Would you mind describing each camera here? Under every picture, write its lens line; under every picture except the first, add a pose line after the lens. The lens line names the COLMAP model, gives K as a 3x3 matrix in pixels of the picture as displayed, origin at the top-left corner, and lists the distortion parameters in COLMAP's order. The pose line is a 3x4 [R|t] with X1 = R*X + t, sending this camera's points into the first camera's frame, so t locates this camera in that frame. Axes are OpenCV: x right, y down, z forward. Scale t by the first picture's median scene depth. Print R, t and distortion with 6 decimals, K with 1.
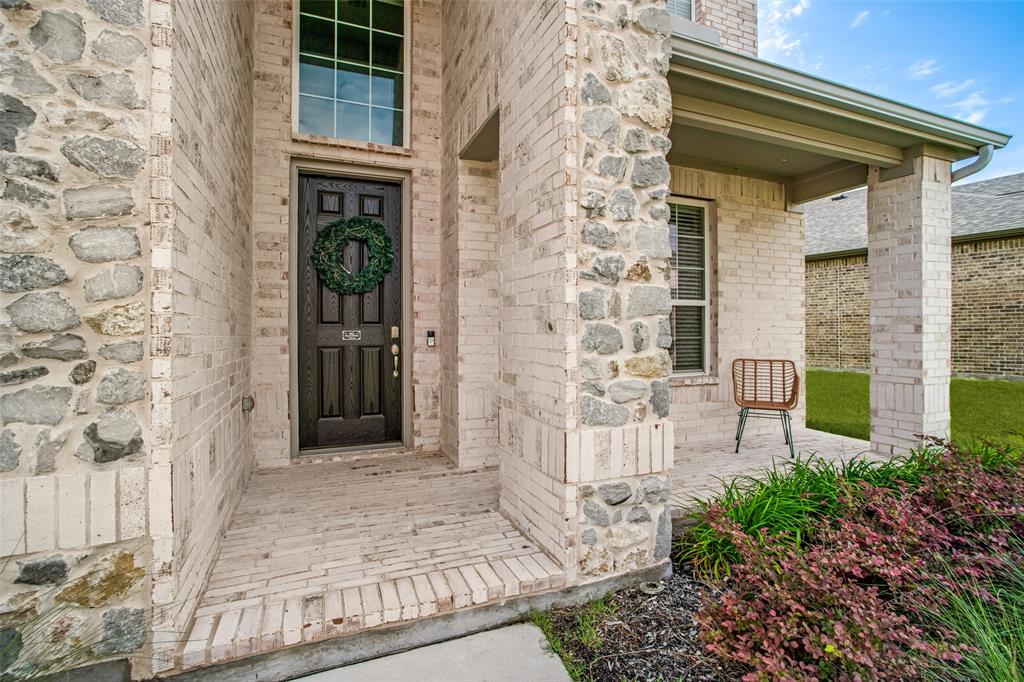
lens RADIAL K [[484.9, 0, 532.0], [0, 484.9, 327.8], [0, 0, 1]] dist [-0.064605, 0.022310]
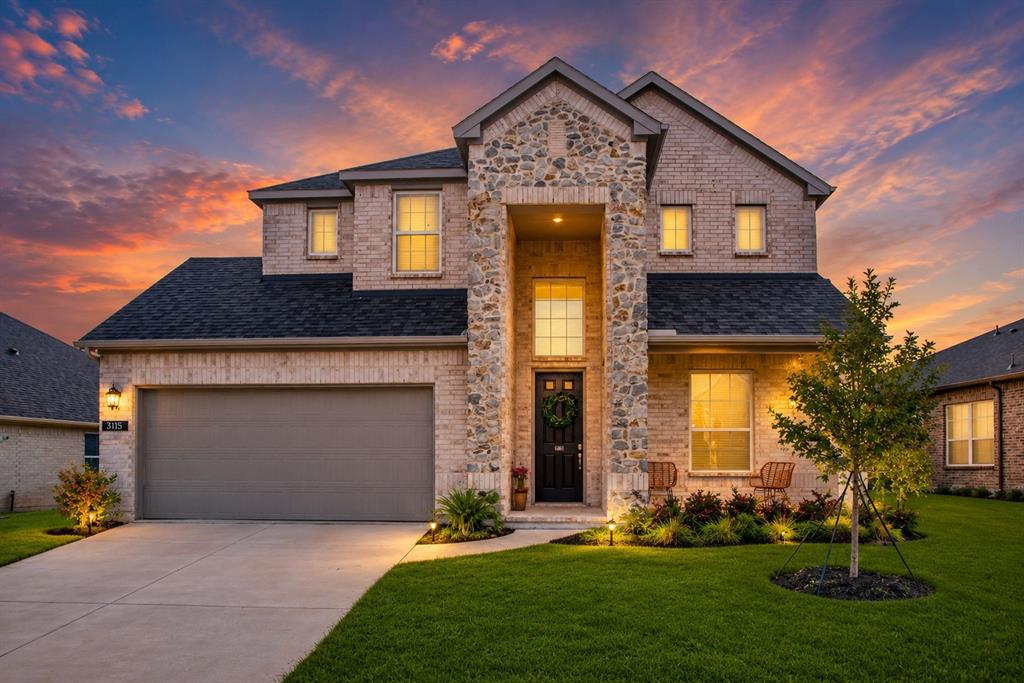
lens RADIAL K [[484.9, 0, 532.0], [0, 484.9, 328.3], [0, 0, 1]] dist [-0.064605, 0.022310]
pose [[0.893434, -0.104554, -0.436856, 1.035701], [-0.006972, 0.969190, -0.246217, 0.058856], [0.449140, 0.223025, 0.865178, -2.071590]]
